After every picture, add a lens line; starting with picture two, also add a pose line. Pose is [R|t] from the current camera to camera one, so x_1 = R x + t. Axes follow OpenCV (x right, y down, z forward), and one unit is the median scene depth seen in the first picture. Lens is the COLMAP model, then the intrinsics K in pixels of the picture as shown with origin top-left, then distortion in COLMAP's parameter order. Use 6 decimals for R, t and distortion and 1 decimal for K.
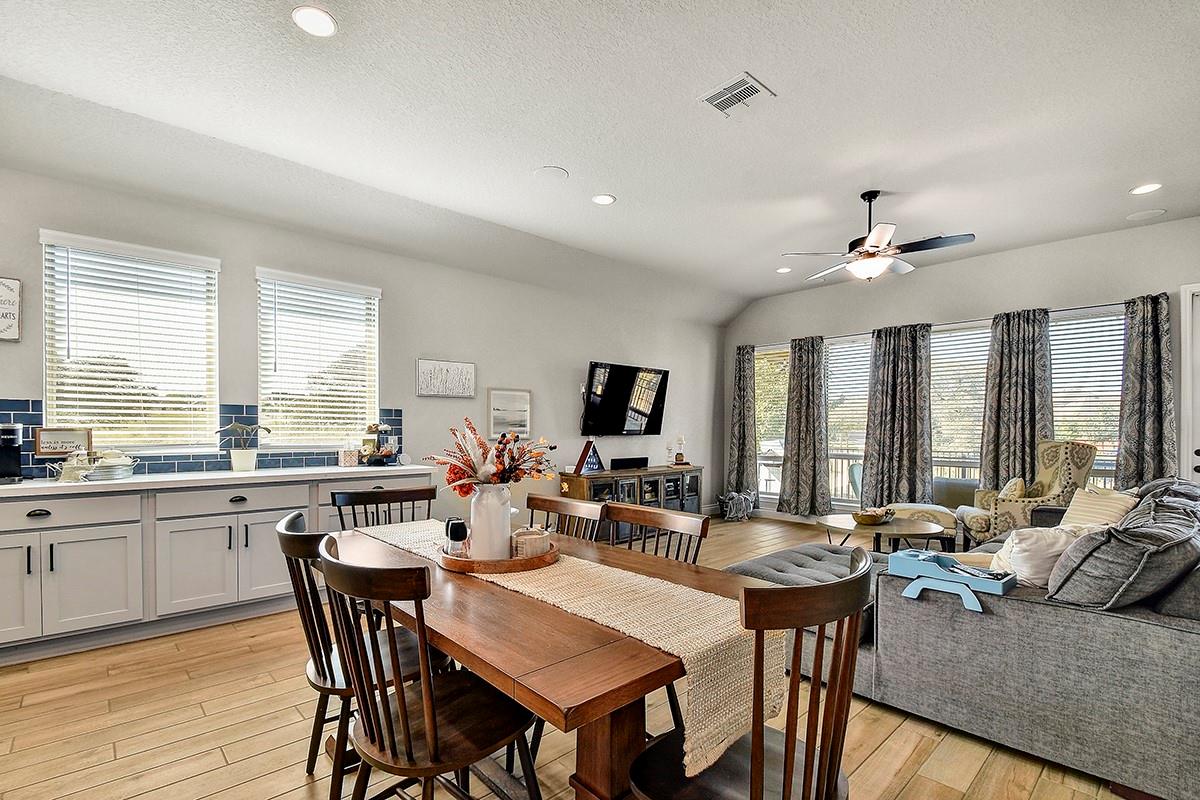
lens RADIAL K [[542.4, 0, 583.7], [0, 542.4, 434.4], [0, 0, 1]] dist [-0.000632, -0.008686]
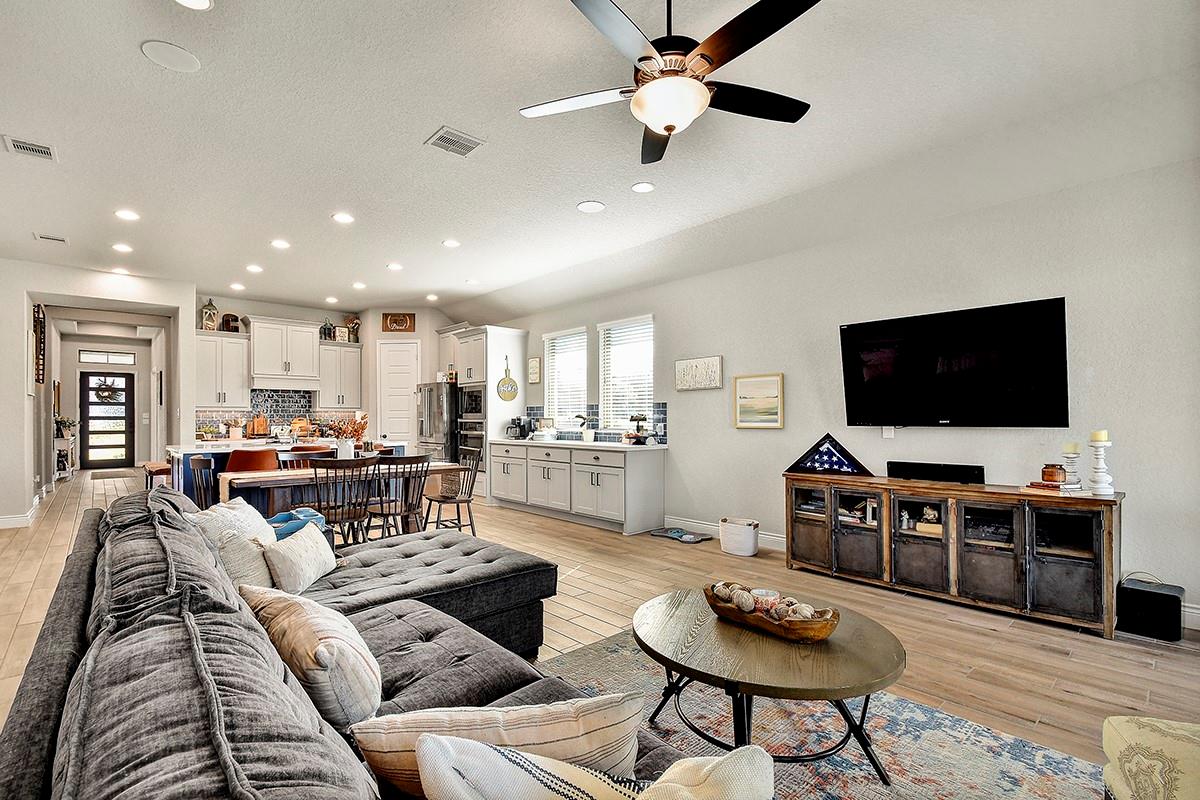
lens RADIAL K [[542.4, 0, 600.2], [0, 542.4, 418.0], [0, 0, 1]] dist [-0.000632, -0.008686]
pose [[0.004244, -0.002018, -0.999989, 0.831425], [-0.006439, 0.999977, -0.002045, -0.005278], [0.999970, 0.006448, 0.004231, 0.736083]]
